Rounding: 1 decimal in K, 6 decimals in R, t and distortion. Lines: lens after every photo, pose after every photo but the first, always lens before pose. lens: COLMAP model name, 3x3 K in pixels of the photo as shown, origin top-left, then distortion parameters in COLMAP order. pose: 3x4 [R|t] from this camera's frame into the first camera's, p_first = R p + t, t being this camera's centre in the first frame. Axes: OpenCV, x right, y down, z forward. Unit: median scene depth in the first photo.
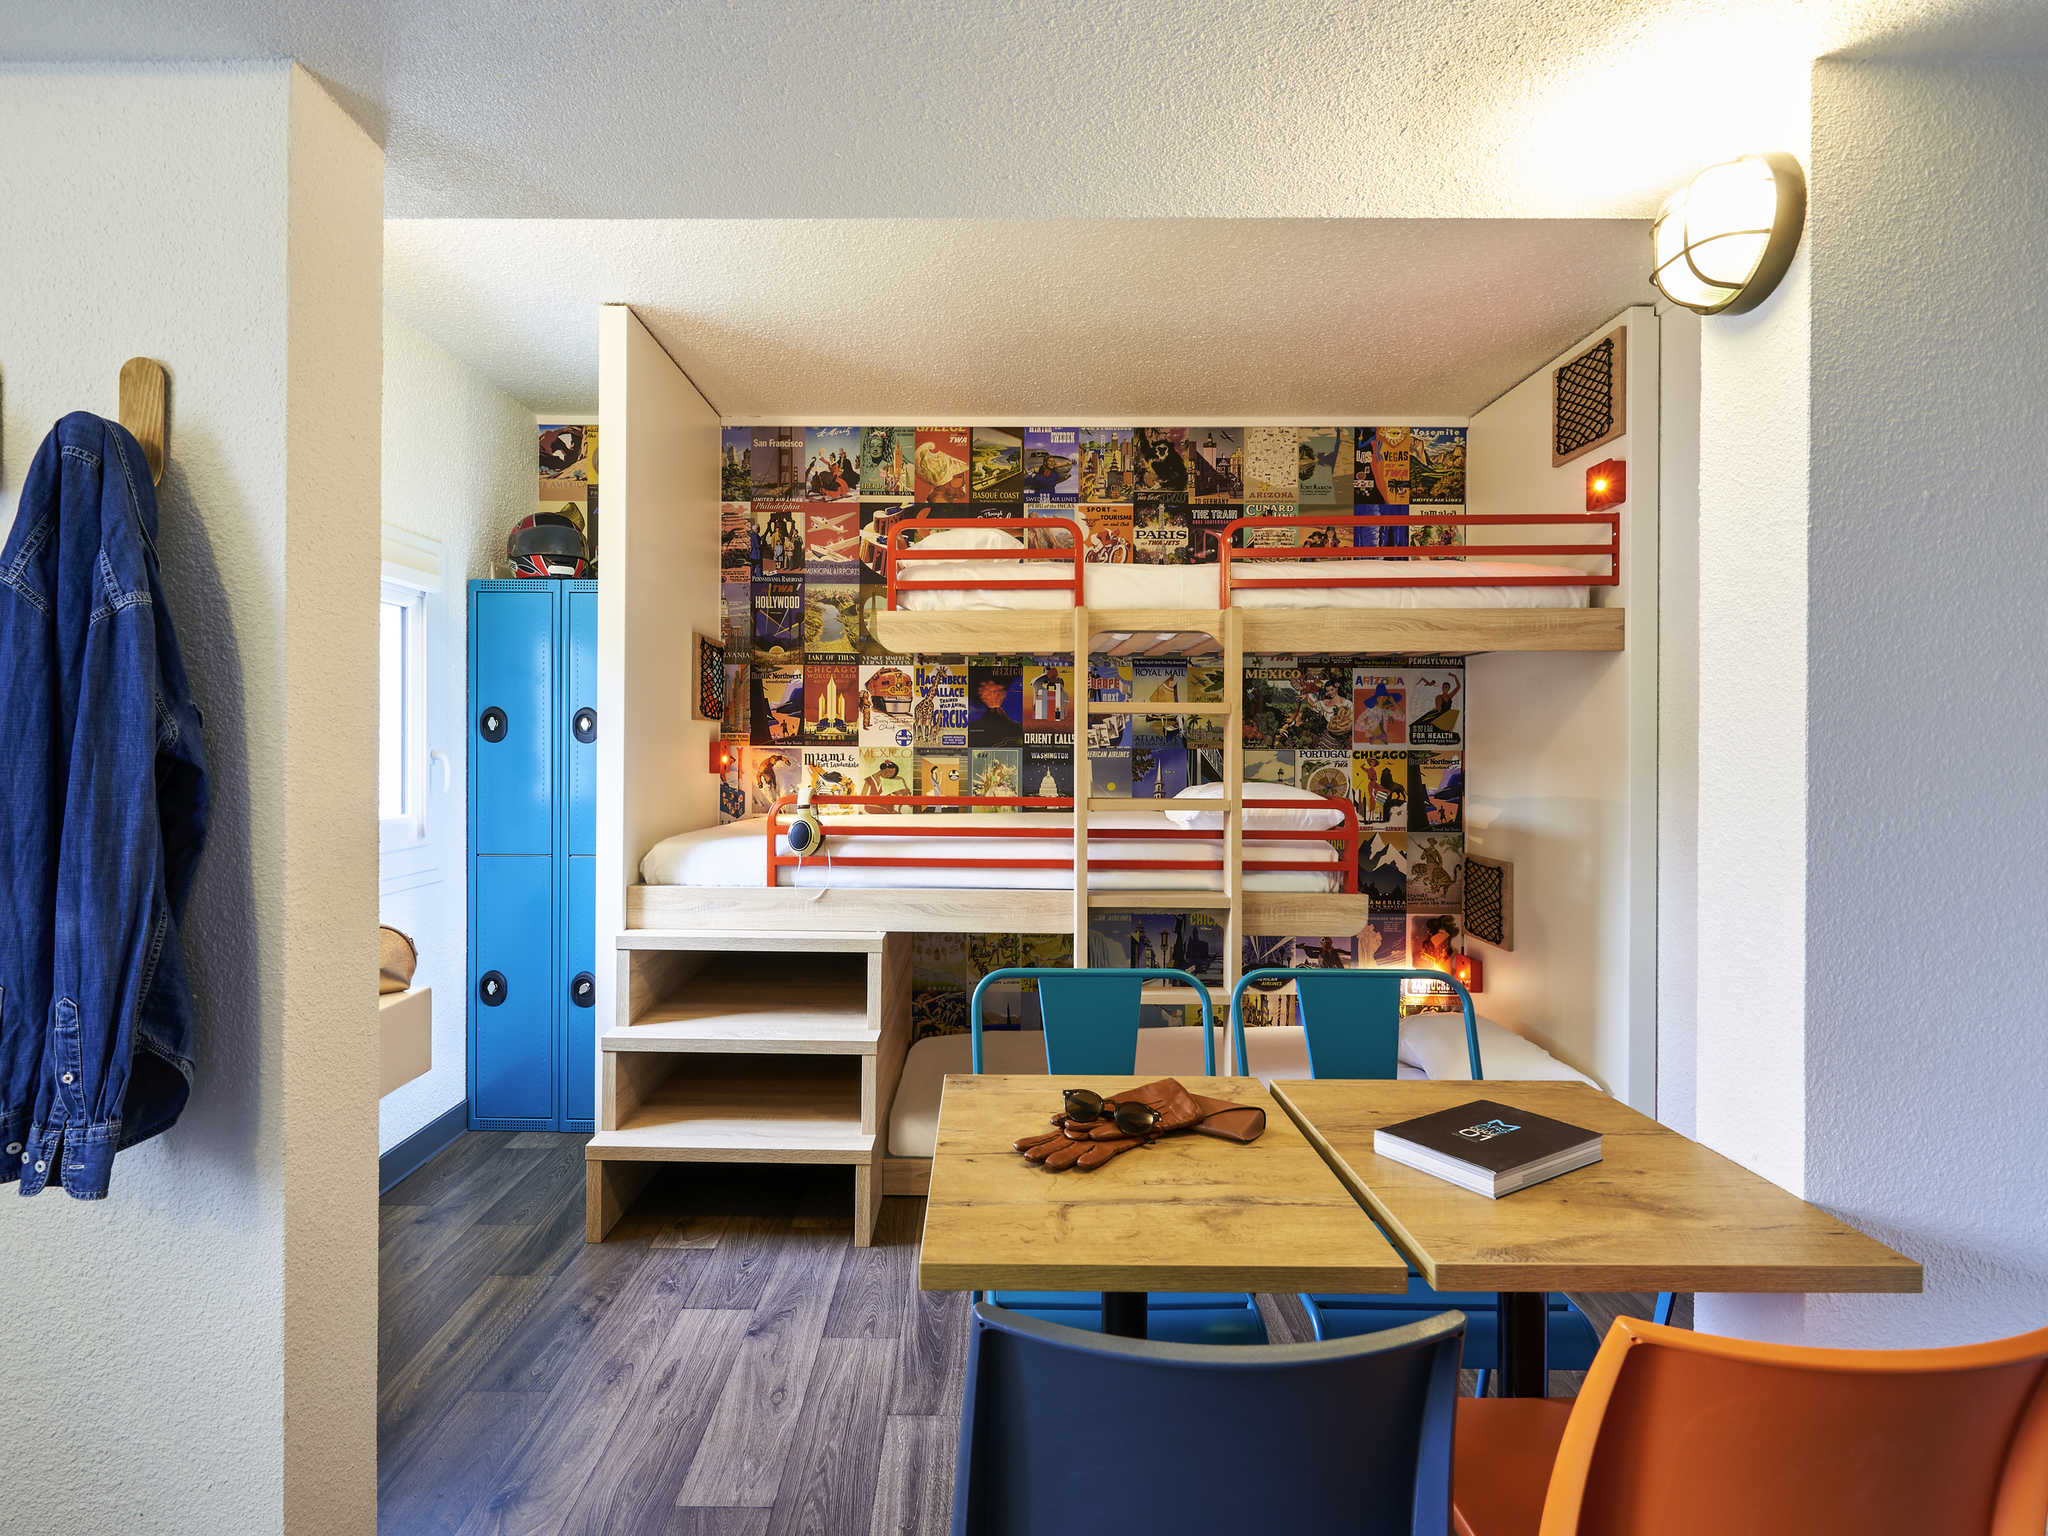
lens RADIAL K [[961.8, 0, 1020.3], [0, 961.8, 758.8], [0, 0, 1]] dist [0.000868, 0.000033]
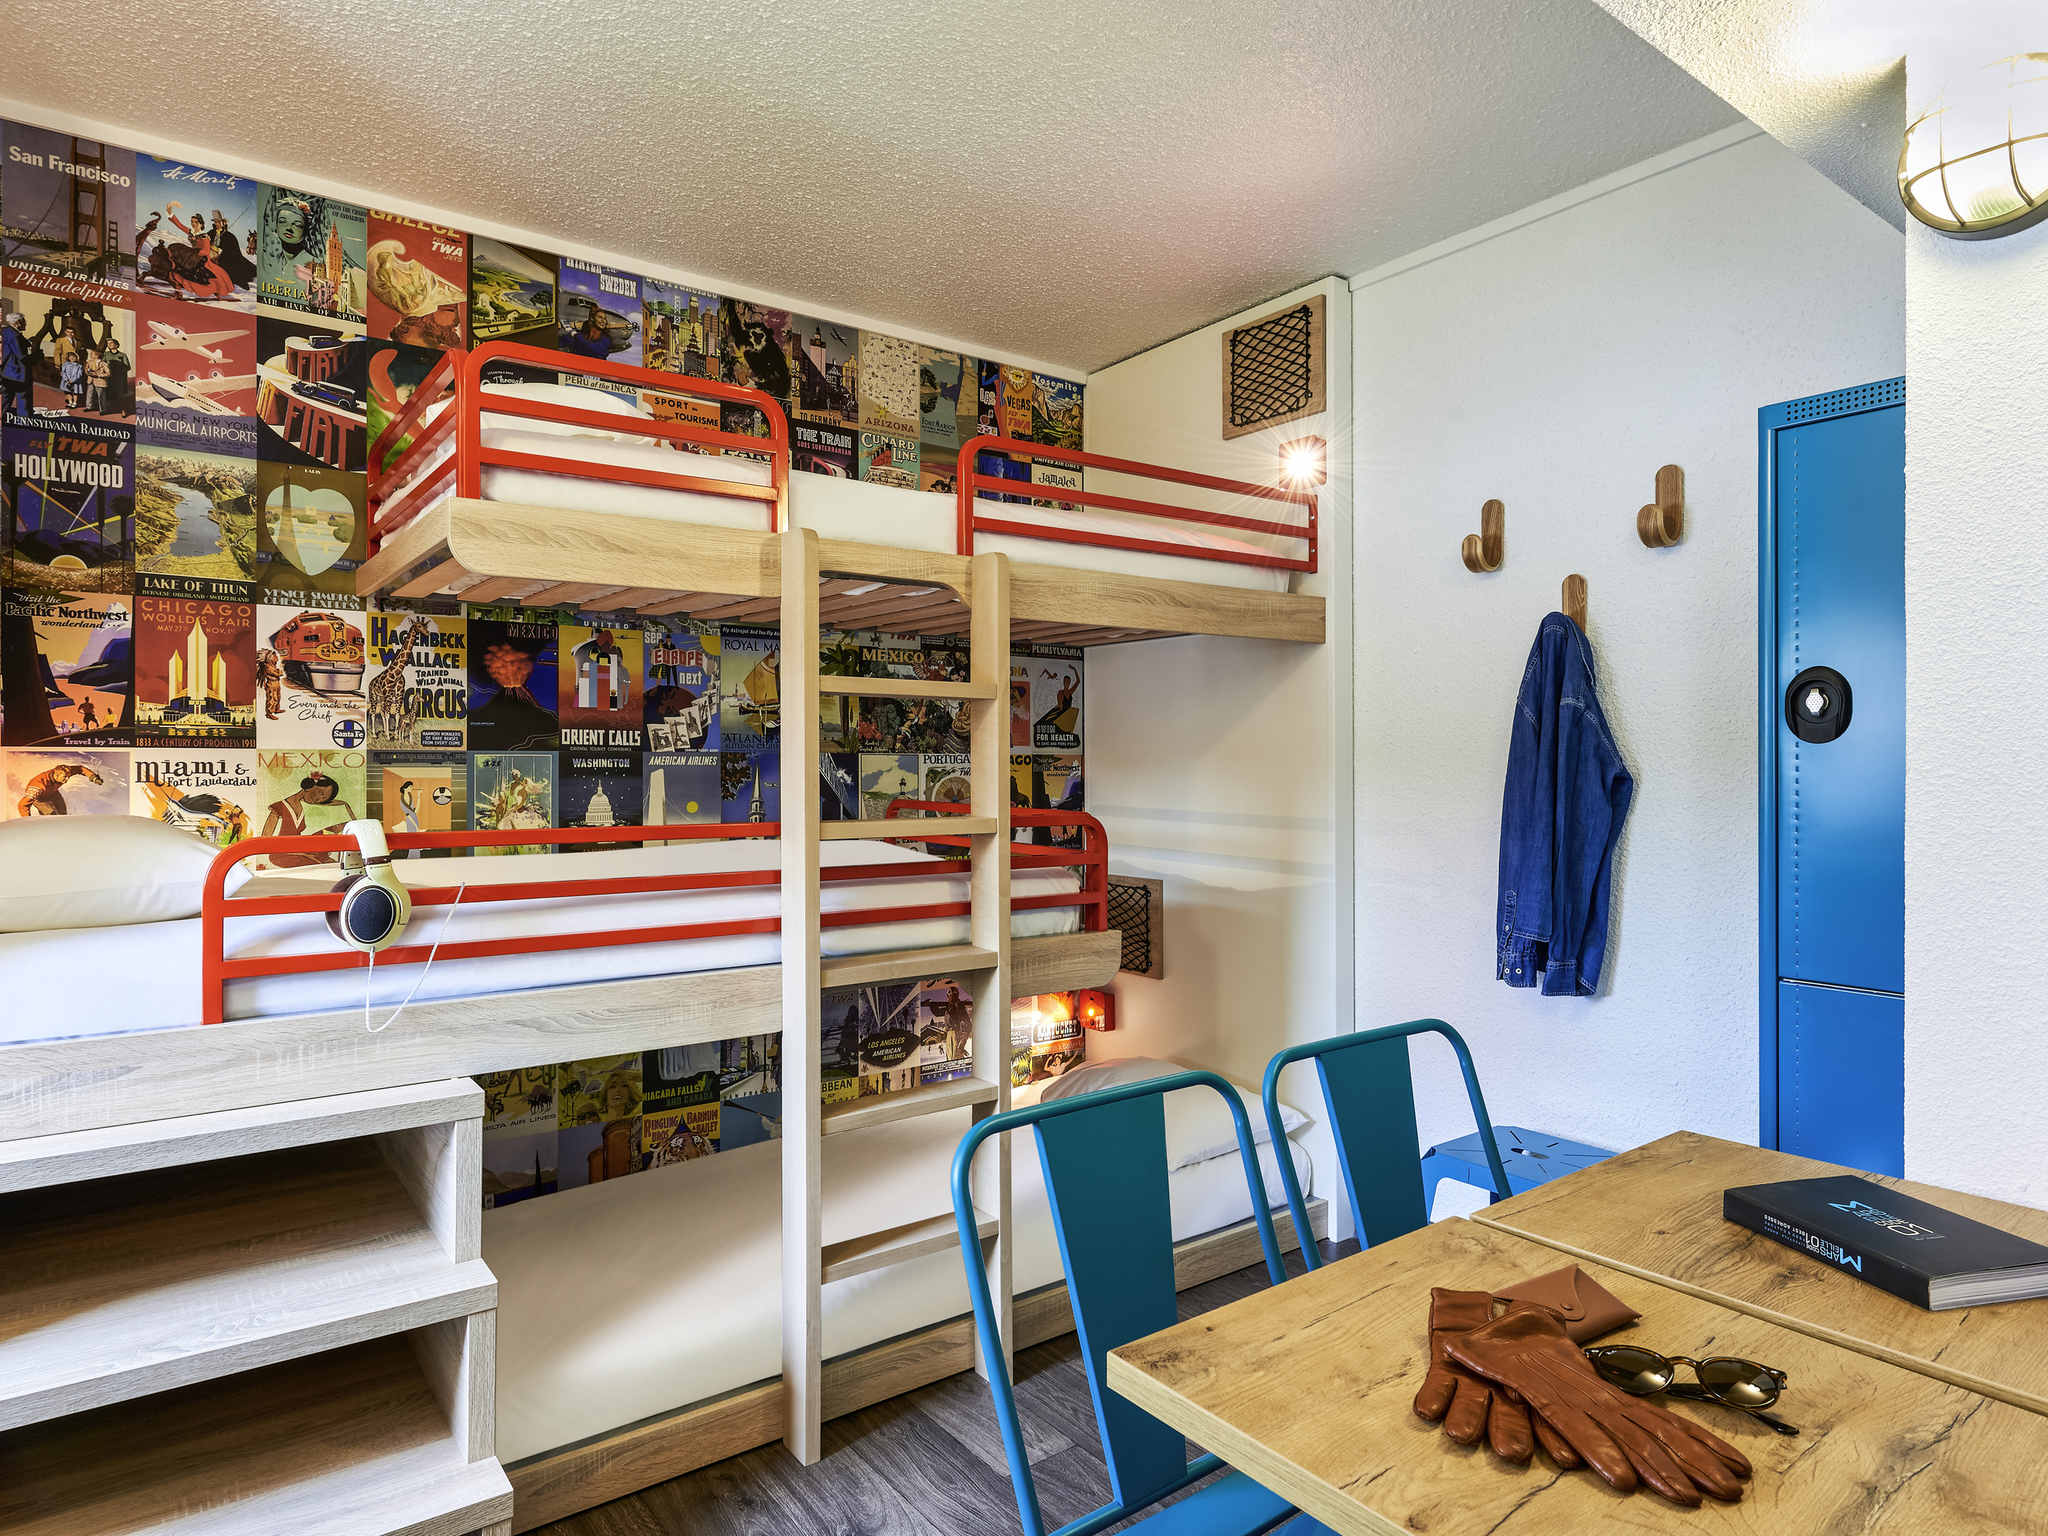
lens RADIAL K [[1129.0, 0, 1022.4], [0, 1129.0, 766.7], [0, 0, 1]] dist [0.003360, -0.003713]
pose [[0.820348, -0.007873, 0.571810, -0.178758], [0.012119, 0.999920, -0.003618, 0.005514], [-0.571736, 0.009898, 0.820378, 0.203148]]
